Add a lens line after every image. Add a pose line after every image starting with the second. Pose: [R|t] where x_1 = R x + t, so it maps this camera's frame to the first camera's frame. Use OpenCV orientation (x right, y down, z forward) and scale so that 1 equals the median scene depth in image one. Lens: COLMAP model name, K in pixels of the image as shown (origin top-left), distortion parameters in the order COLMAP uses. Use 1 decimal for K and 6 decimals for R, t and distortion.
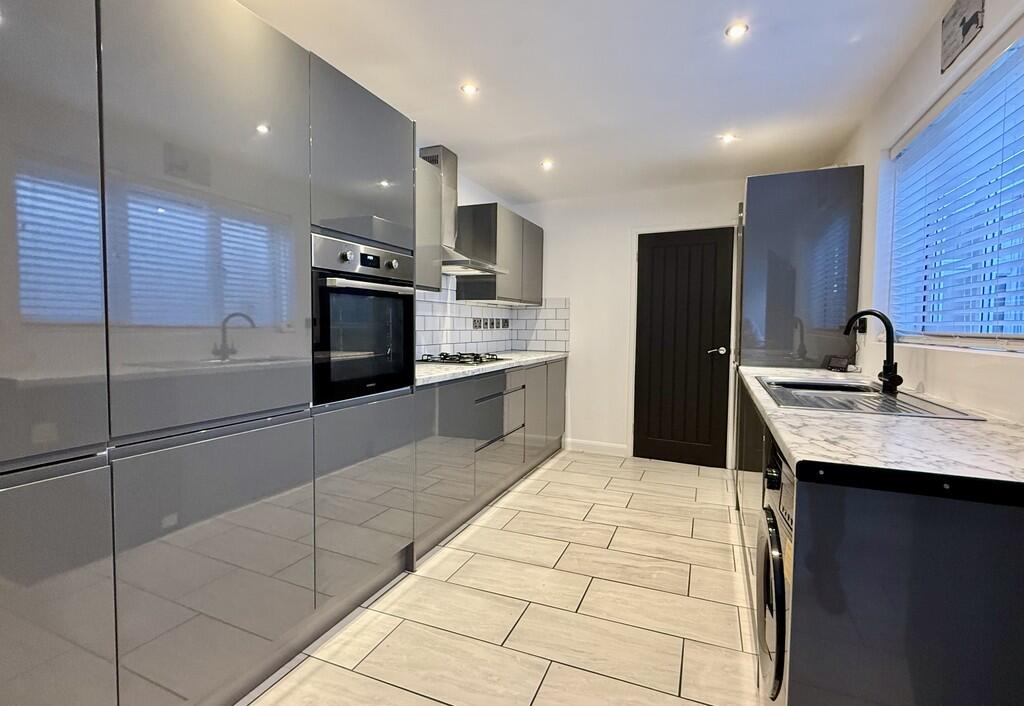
lens RADIAL K [[478.3, 0, 513.1], [0, 478.3, 350.6], [0, 0, 1]] dist [-0.003038, 0.000913]
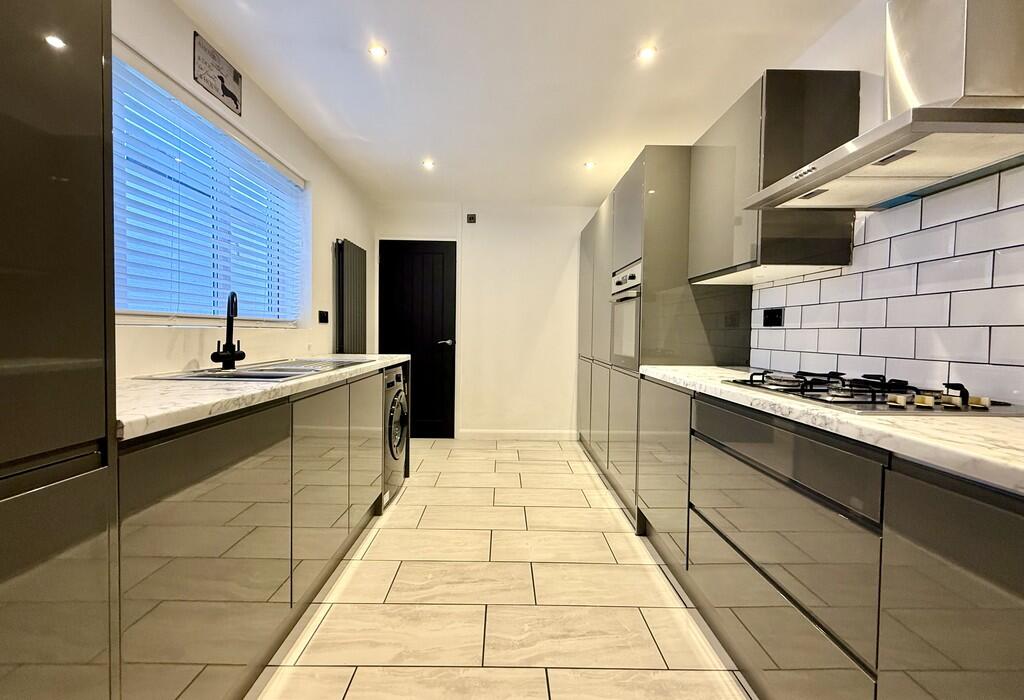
lens RADIAL K [[415.1, 0, 511.4], [0, 415.1, 342.3], [0, 0, 1]] dist [0.000454, 0.000027]
pose [[-0.917278, -0.009101, -0.398143, 0.445759], [-0.039610, 0.996866, 0.068471, -0.053721], [0.396272, 0.078578, -0.914764, 1.654607]]
